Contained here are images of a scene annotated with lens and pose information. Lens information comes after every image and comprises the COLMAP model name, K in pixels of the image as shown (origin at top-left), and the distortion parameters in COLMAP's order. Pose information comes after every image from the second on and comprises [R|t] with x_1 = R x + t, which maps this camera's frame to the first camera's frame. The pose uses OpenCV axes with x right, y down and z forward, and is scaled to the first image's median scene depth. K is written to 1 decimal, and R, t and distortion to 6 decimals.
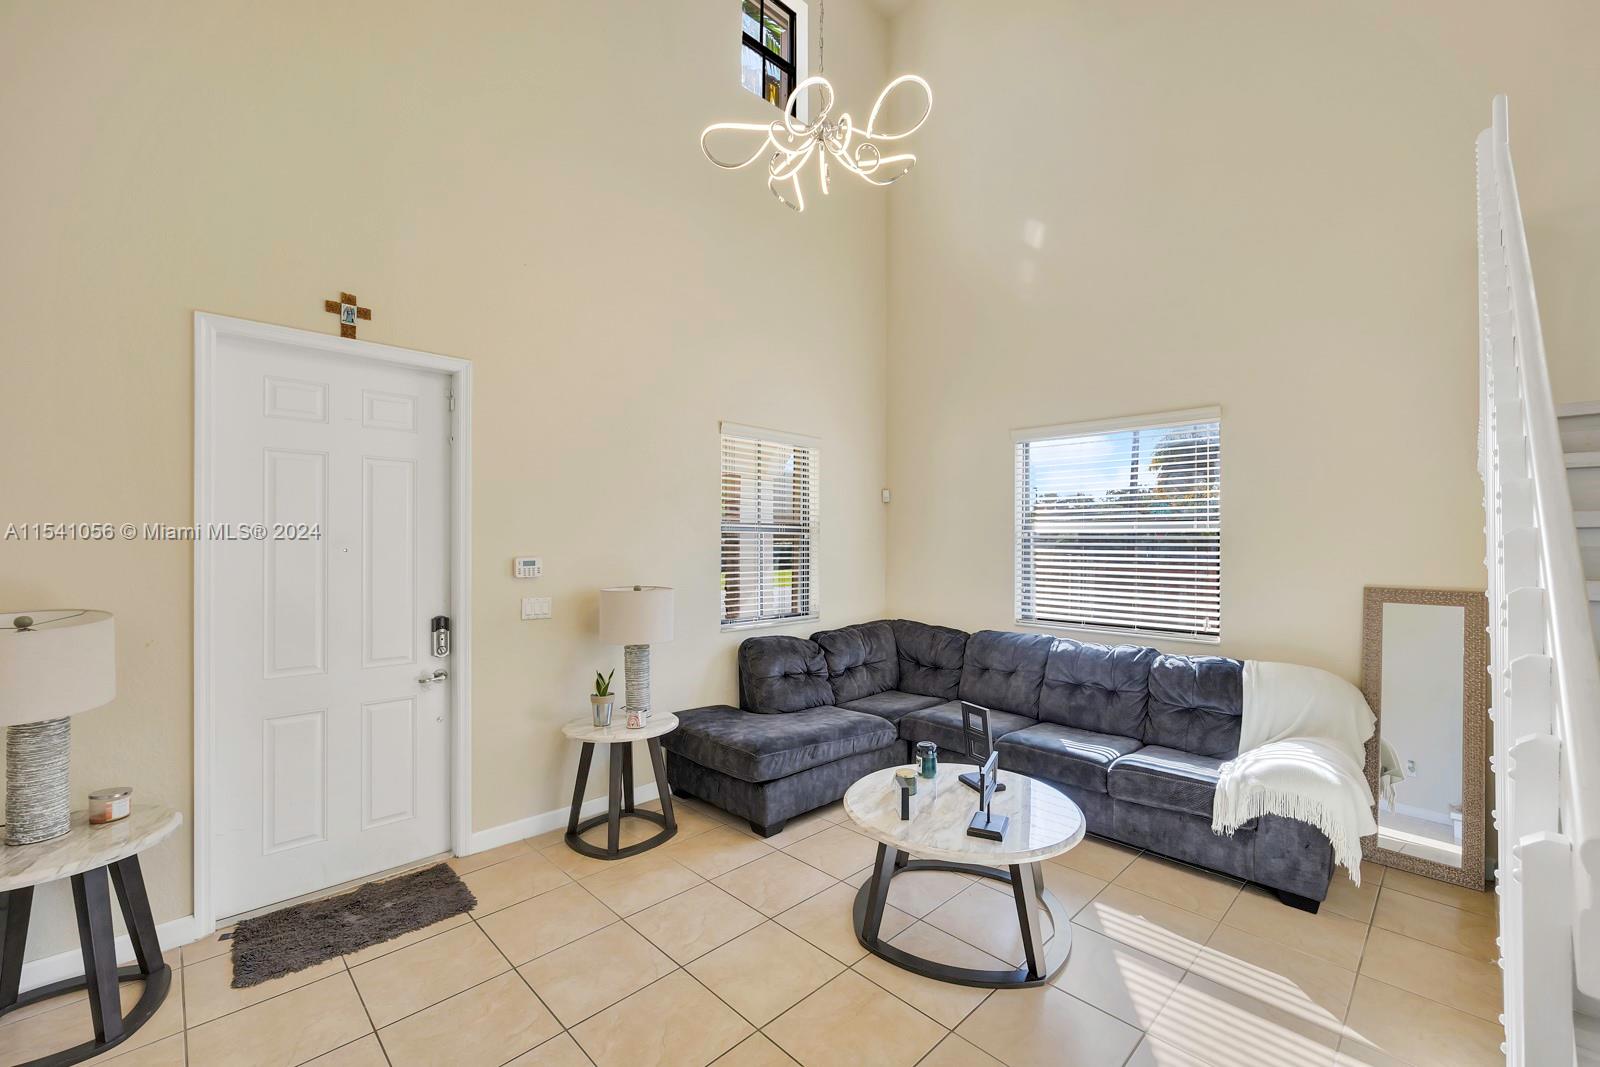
lens RADIAL K [[657.5, 0, 801.1], [0, 657.5, 542.8], [0, 0, 1]] dist [-0.002617, 0.001287]
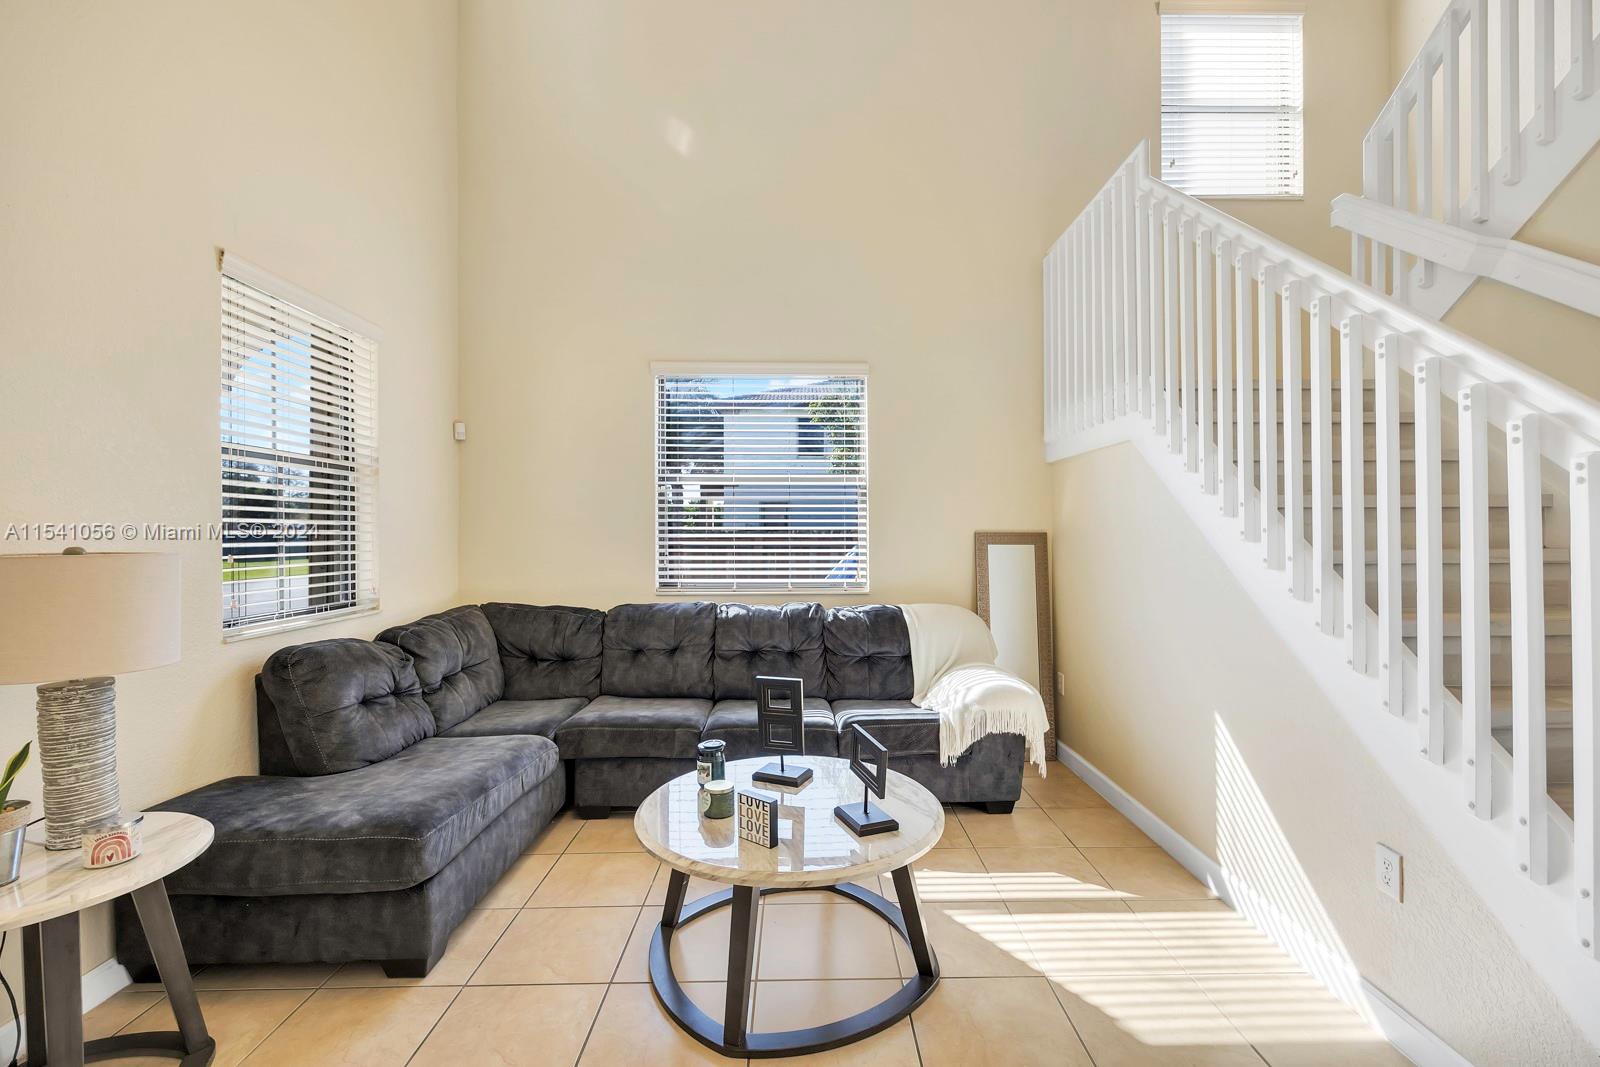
lens RADIAL K [[713.4, 0, 806.2], [0, 713.4, 527.8], [0, 0, 1]] dist [-0.008851, 0.001729]
pose [[0.681430, -0.000306, 0.731883, -0.247834], [0.004507, 0.999983, -0.003778, 0.052433], [-0.731869, 0.005872, 0.681420, 0.290783]]
